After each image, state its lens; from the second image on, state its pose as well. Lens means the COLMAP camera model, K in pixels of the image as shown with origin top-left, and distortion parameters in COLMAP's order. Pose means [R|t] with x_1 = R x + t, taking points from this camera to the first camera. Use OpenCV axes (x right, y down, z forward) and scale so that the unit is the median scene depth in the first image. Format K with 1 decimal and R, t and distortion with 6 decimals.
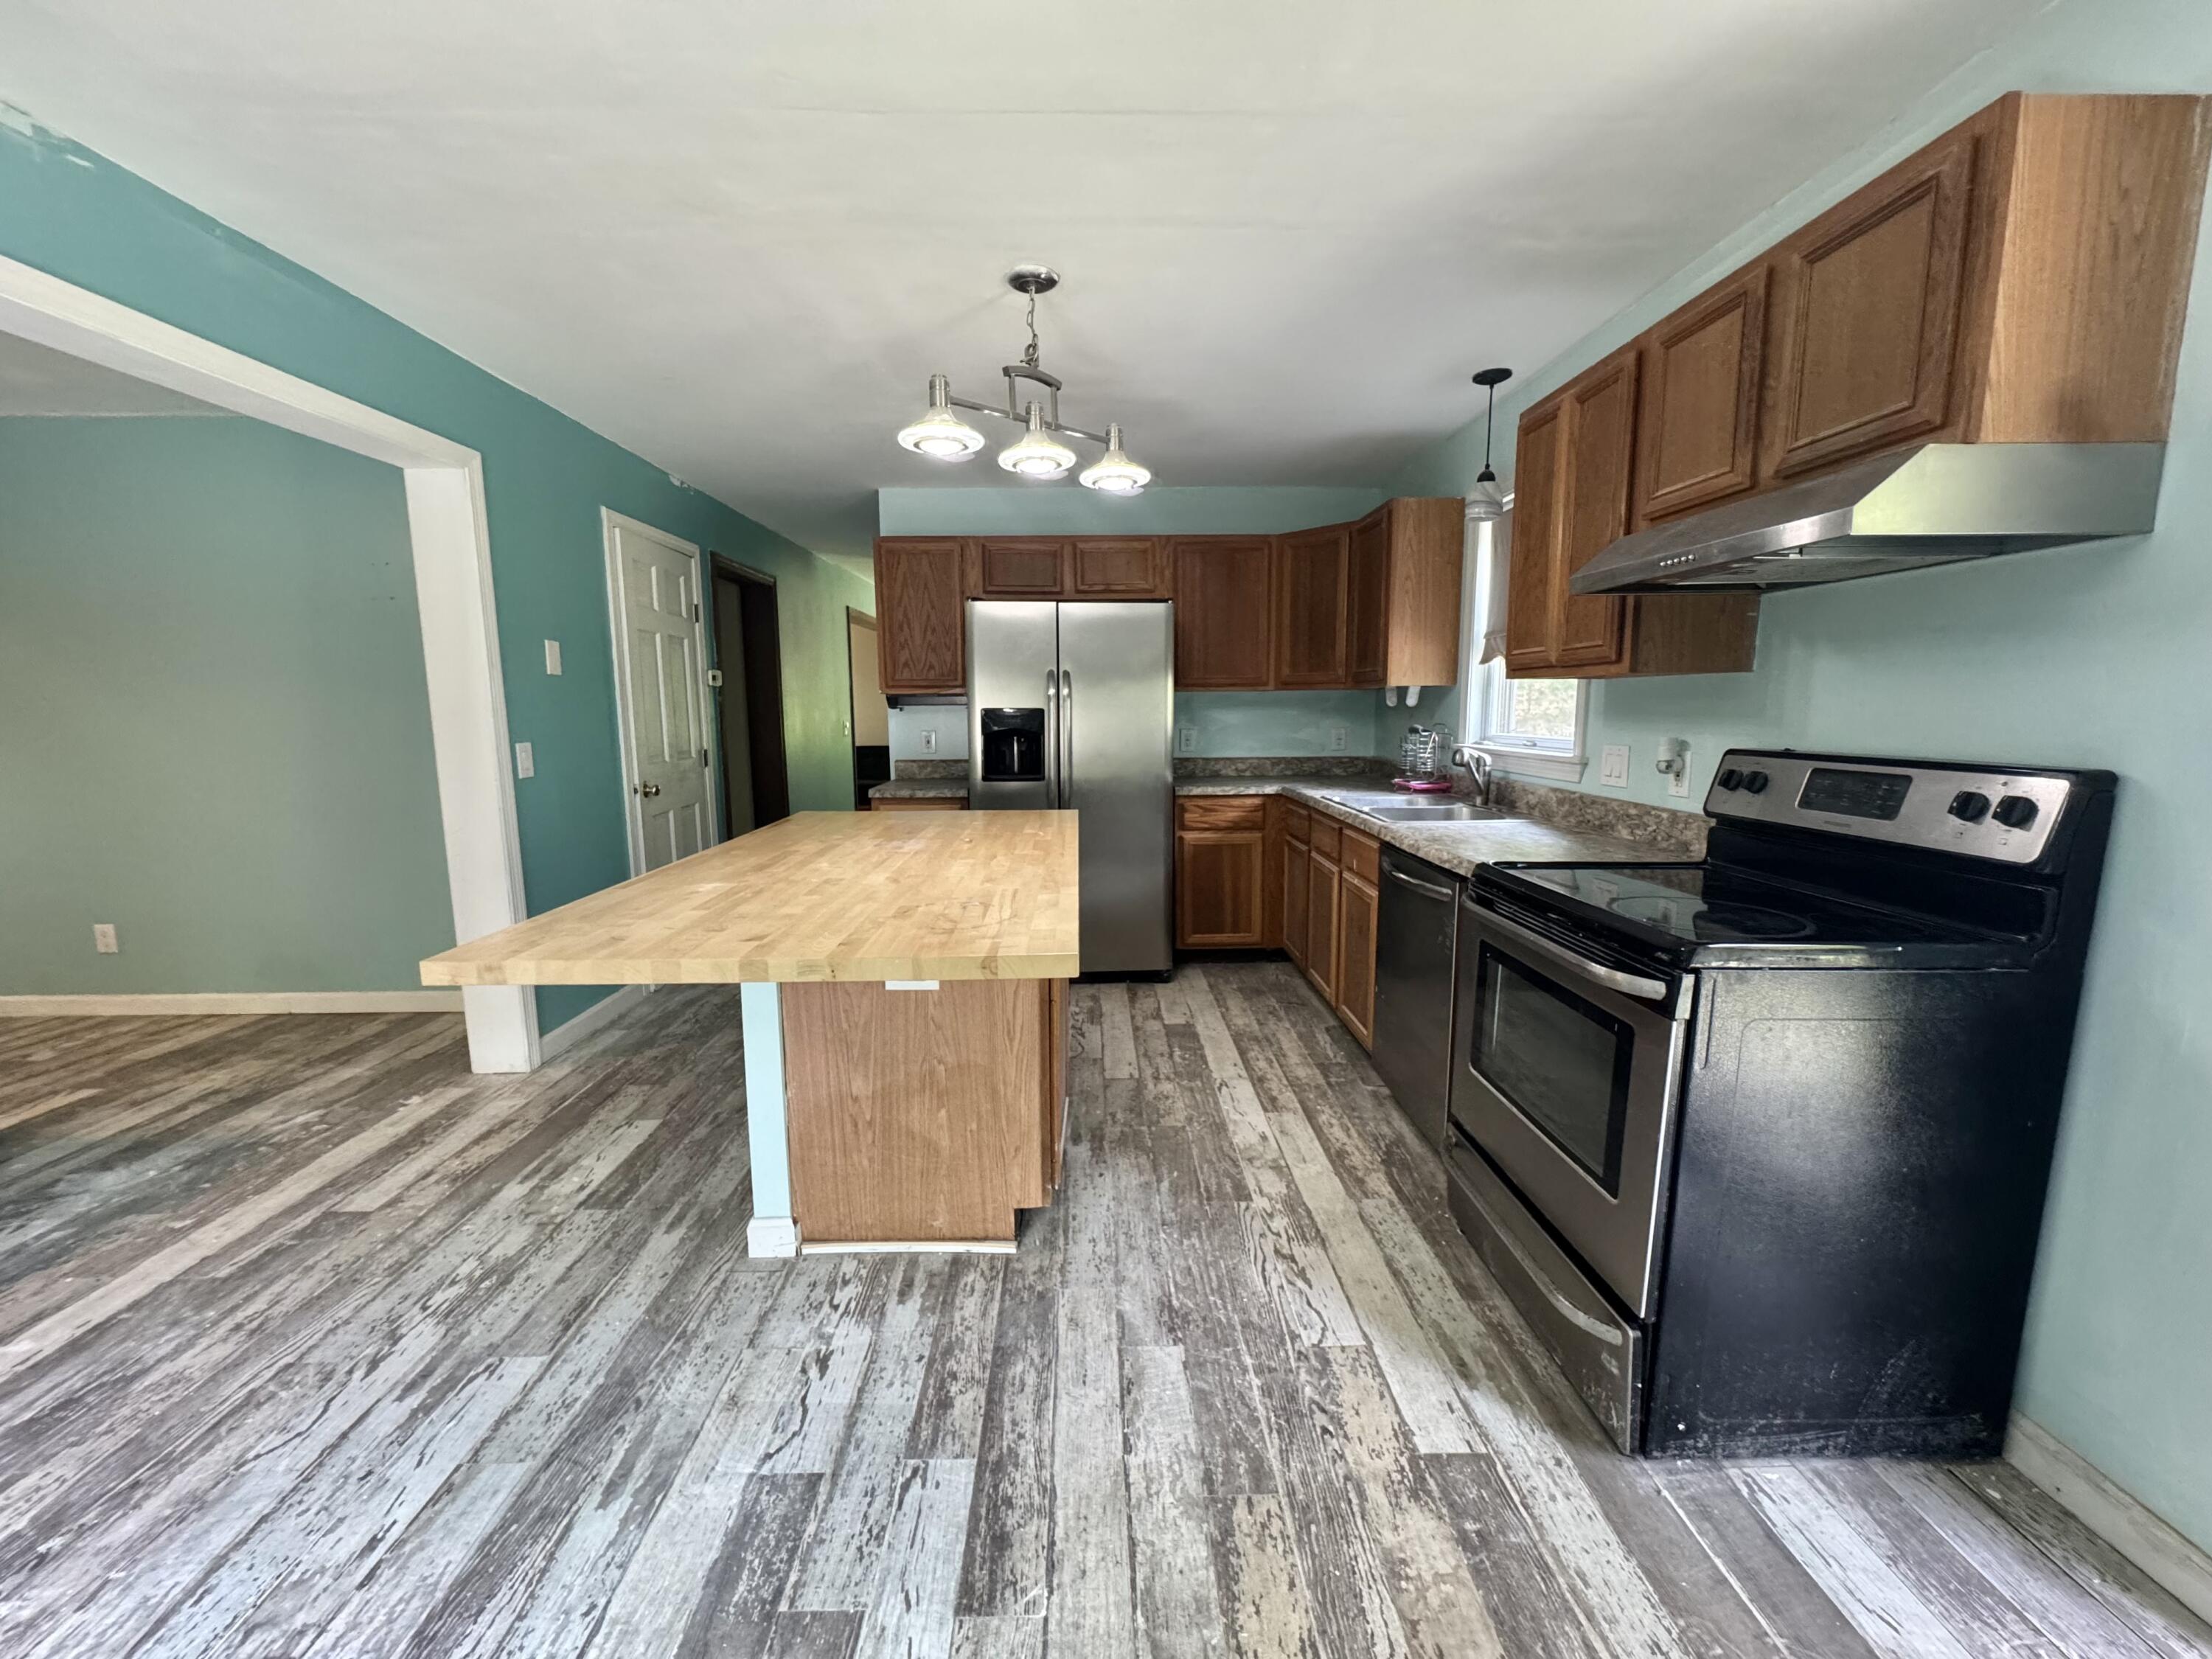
lens RADIAL K [[881.5, 0, 1104.4], [0, 881.5, 830.2], [0, 0, 1]] dist [-0.003888, 0.000361]
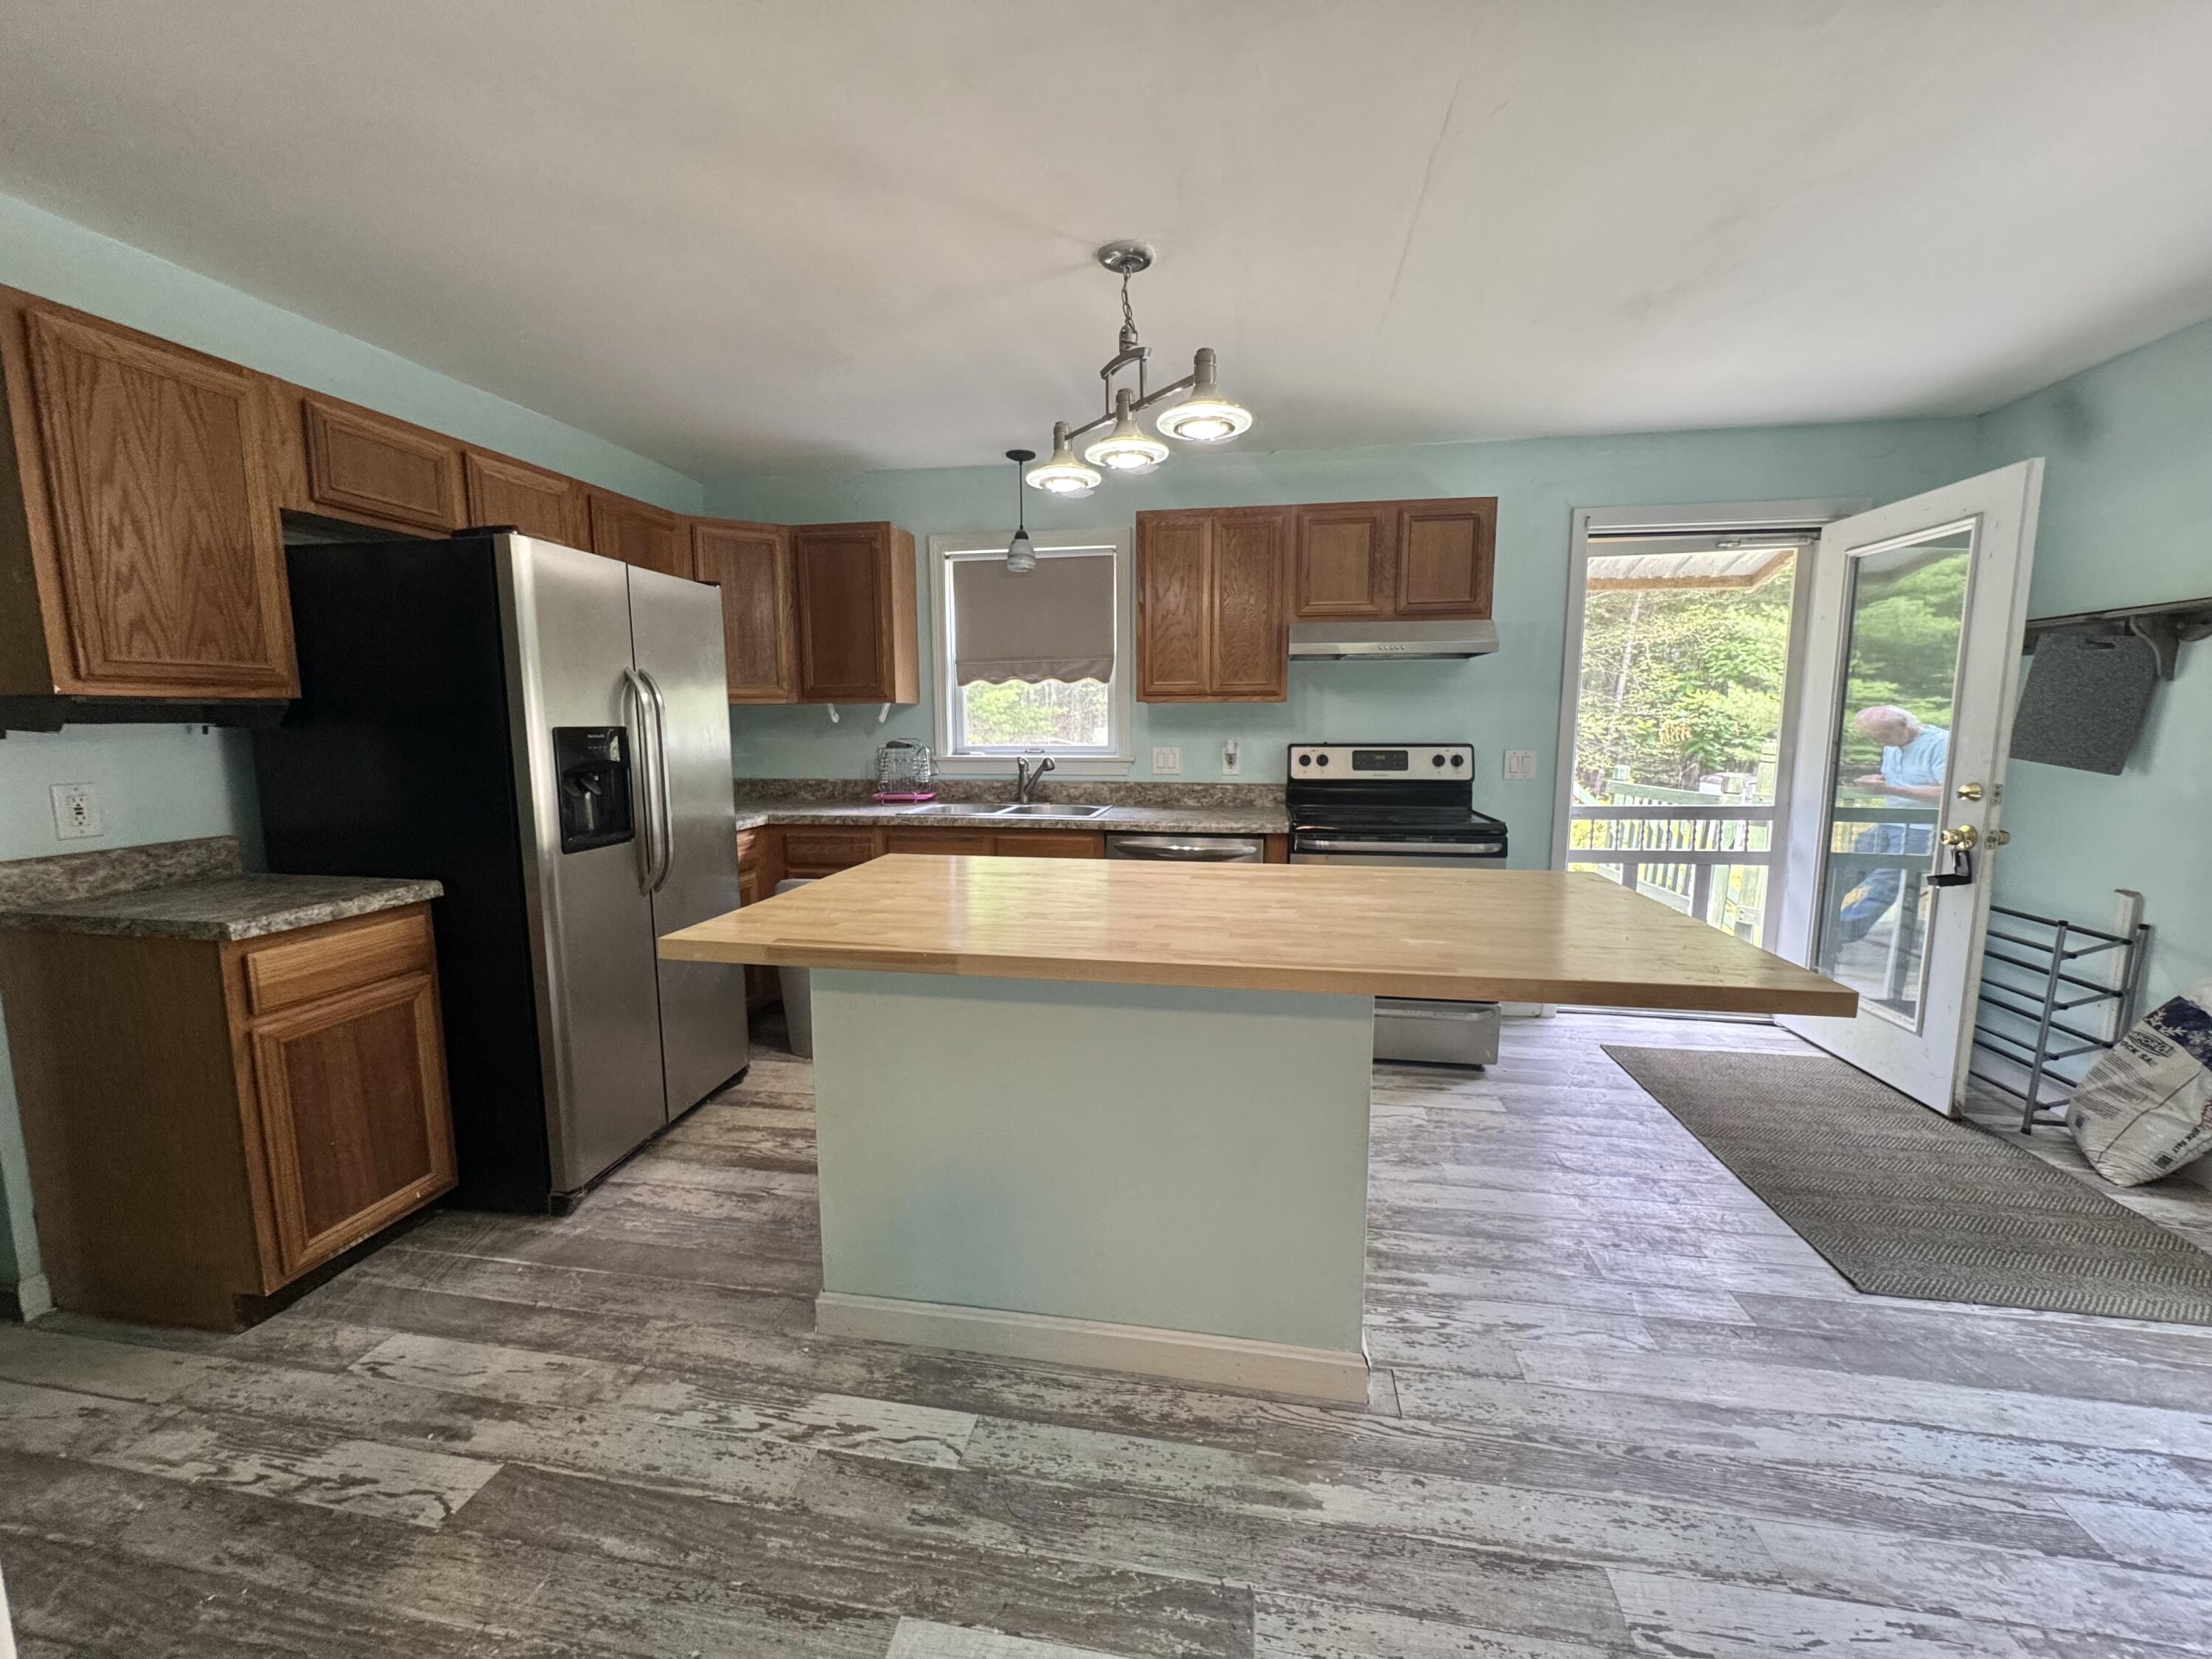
lens RADIAL K [[881.5, 0, 1103.7], [0, 881.5, 831.2], [0, 0, 1]] dist [-0.003888, 0.000361]
pose [[0.201404, -0.121071, 0.971997, -1.286763], [0.139617, 0.985748, 0.093854, -0.153540], [-0.969507, 0.116805, 0.215437, 1.098793]]
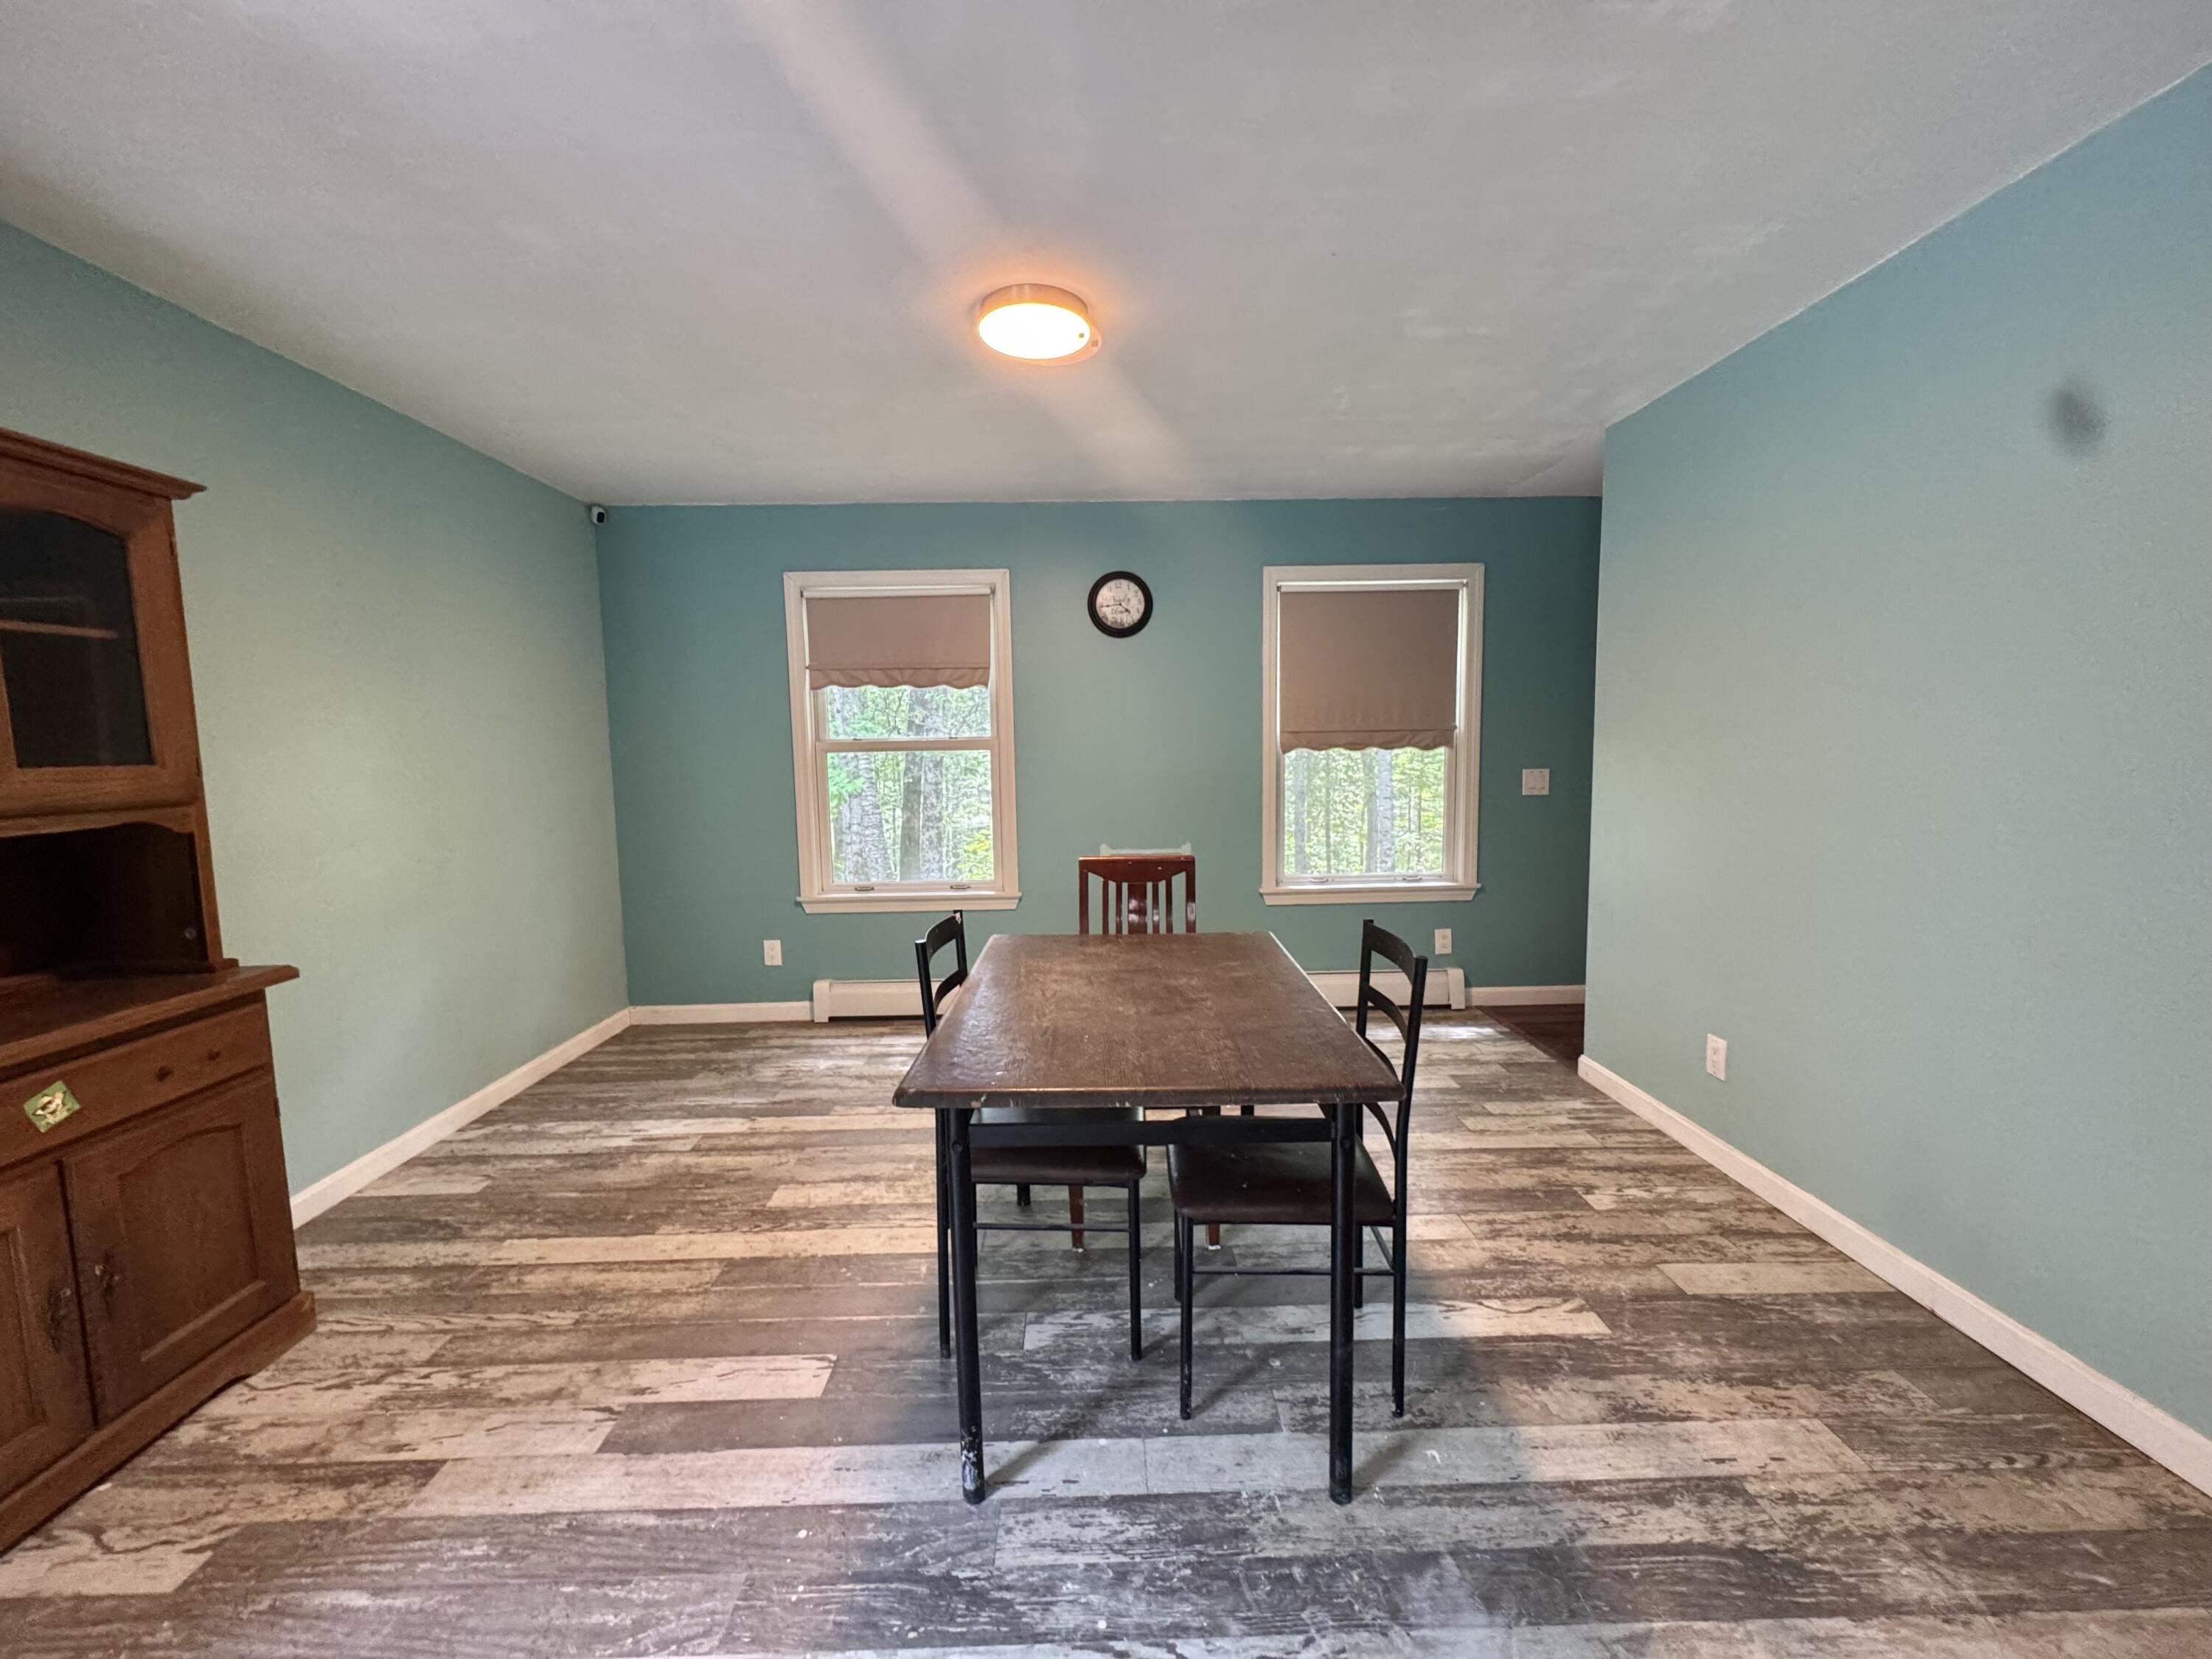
lens RADIAL K [[881.5, 0, 1103.6], [0, 881.5, 819.0], [0, 0, 1]] dist [-0.003888, 0.000361]
pose [[-0.005340, 0.085059, -0.996362, -0.833819], [-0.125149, 0.988485, 0.085058, -0.136875], [0.992124, 0.125148, 0.005367, 0.917824]]
